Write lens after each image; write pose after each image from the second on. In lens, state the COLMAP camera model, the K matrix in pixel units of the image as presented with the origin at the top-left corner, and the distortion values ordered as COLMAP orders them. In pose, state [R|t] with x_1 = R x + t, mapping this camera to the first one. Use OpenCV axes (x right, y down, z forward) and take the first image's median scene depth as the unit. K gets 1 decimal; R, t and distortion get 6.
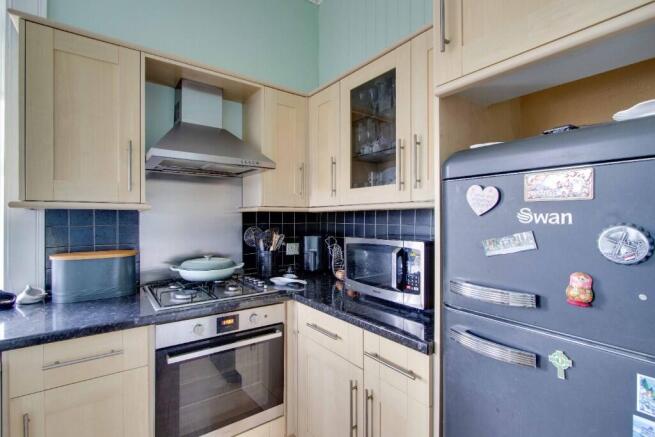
lens RADIAL K [[306.1, 0, 326.4], [0, 306.1, 217.7], [0, 0, 1]] dist [-0.010427, 0.000372]
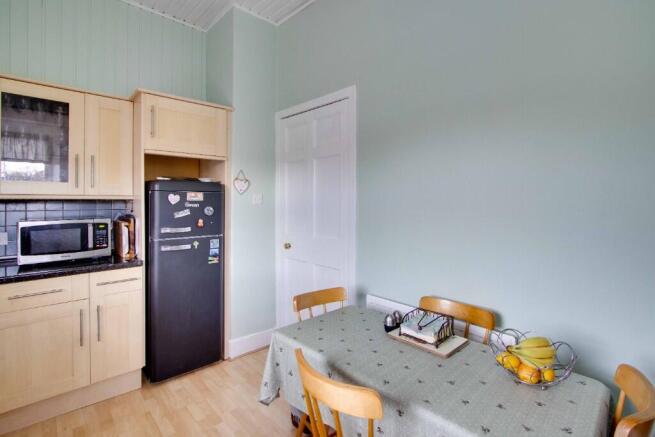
lens RADIAL K [[306.1, 0, 324.7], [0, 306.1, 200.3], [0, 0, 1]] dist [-0.010427, 0.000372]
pose [[-0.112840, 0.000479, 0.993613, -1.420857], [-0.001437, 0.999999, -0.000646, -0.026525], [-0.993612, -0.001500, -0.112839, -0.063092]]
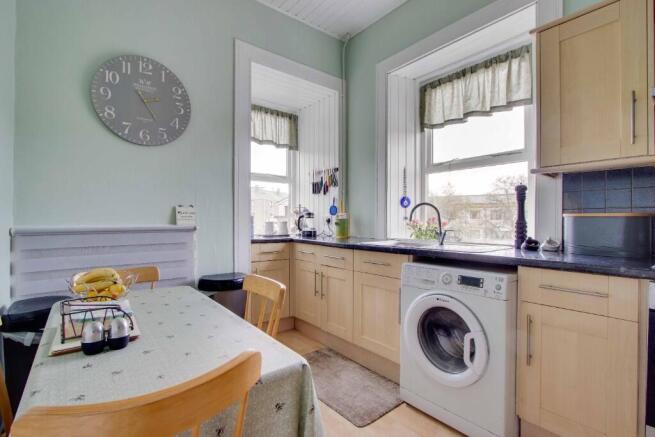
lens RADIAL K [[306.1, 0, 326.9], [0, 306.1, 221.6], [0, 0, 1]] dist [-0.010427, 0.000372]
pose [[0.045545, 0.005731, -0.998946, 0.265630], [-0.002305, 0.999981, 0.005632, 0.155880], [0.998960, 0.002046, 0.045557, 0.002596]]
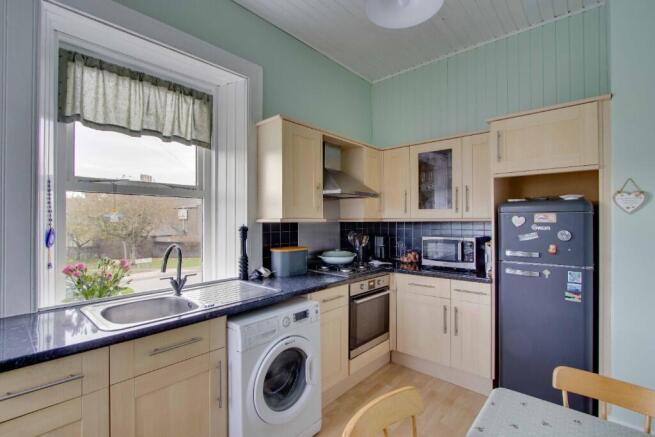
lens RADIAL K [[306.1, 0, 329.2], [0, 306.1, 218.5], [0, 0, 1]] dist [-0.010427, 0.000372]
pose [[0.976918, 0.001990, 0.213603, -0.987366], [-0.000009, 0.999957, -0.009273, -0.031787], [-0.213613, 0.009057, 0.976876, -0.756409]]
